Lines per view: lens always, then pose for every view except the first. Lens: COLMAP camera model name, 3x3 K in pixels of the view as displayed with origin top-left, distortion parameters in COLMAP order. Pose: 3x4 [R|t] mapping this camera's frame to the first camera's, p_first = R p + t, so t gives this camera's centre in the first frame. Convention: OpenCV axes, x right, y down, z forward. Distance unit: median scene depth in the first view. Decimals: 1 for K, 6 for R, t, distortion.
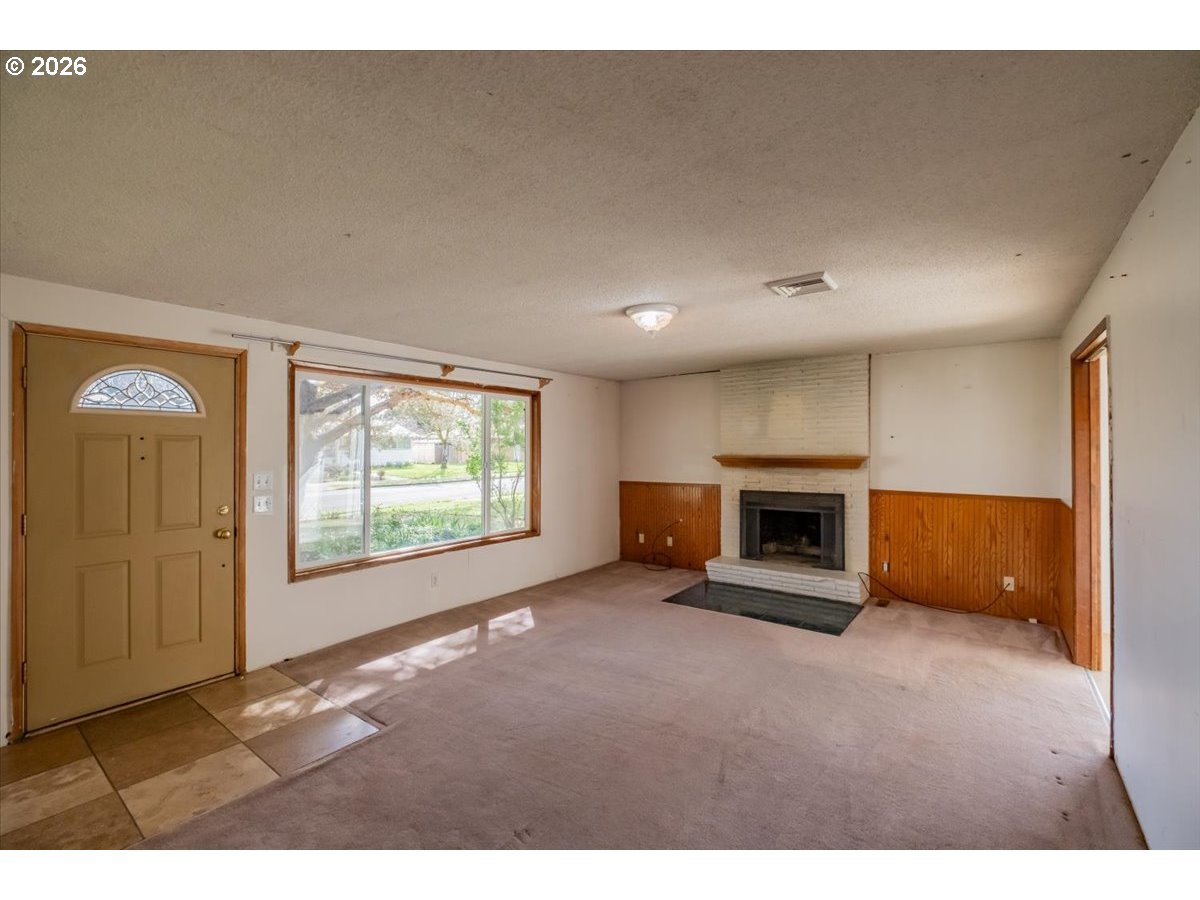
lens RADIAL K [[520.0, 0, 606.6], [0, 520.0, 446.1], [0, 0, 1]] dist [-0.003513, -0.000516]
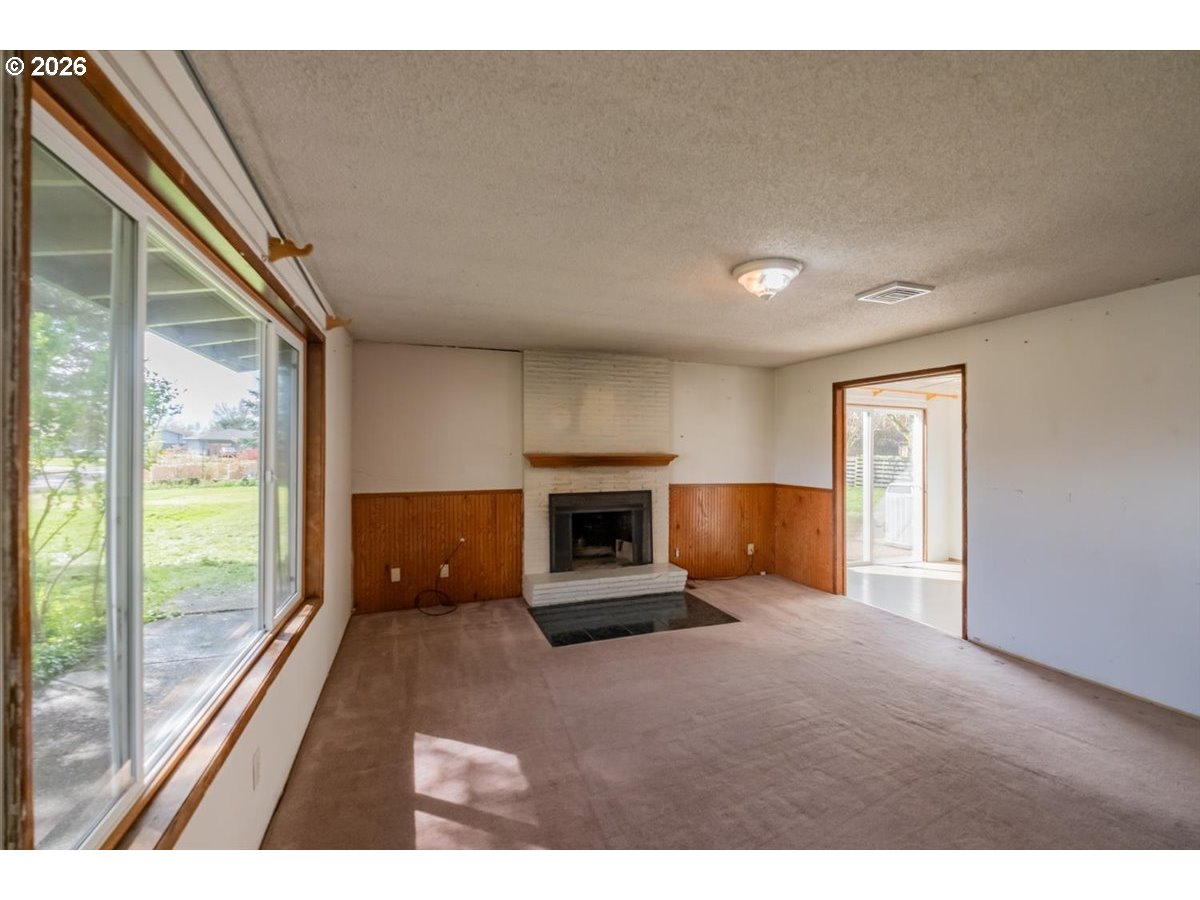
lens RADIAL K [[520.0, 0, 606.6], [0, 520.0, 450.0], [0, 0, 1]] dist [-0.003513, -0.000516]
pose [[0.543526, 0.002136, 0.839389, -0.462210], [-0.008423, 0.999960, 0.002910, 0.009422], [-0.839350, -0.008652, 0.543523, 0.504030]]
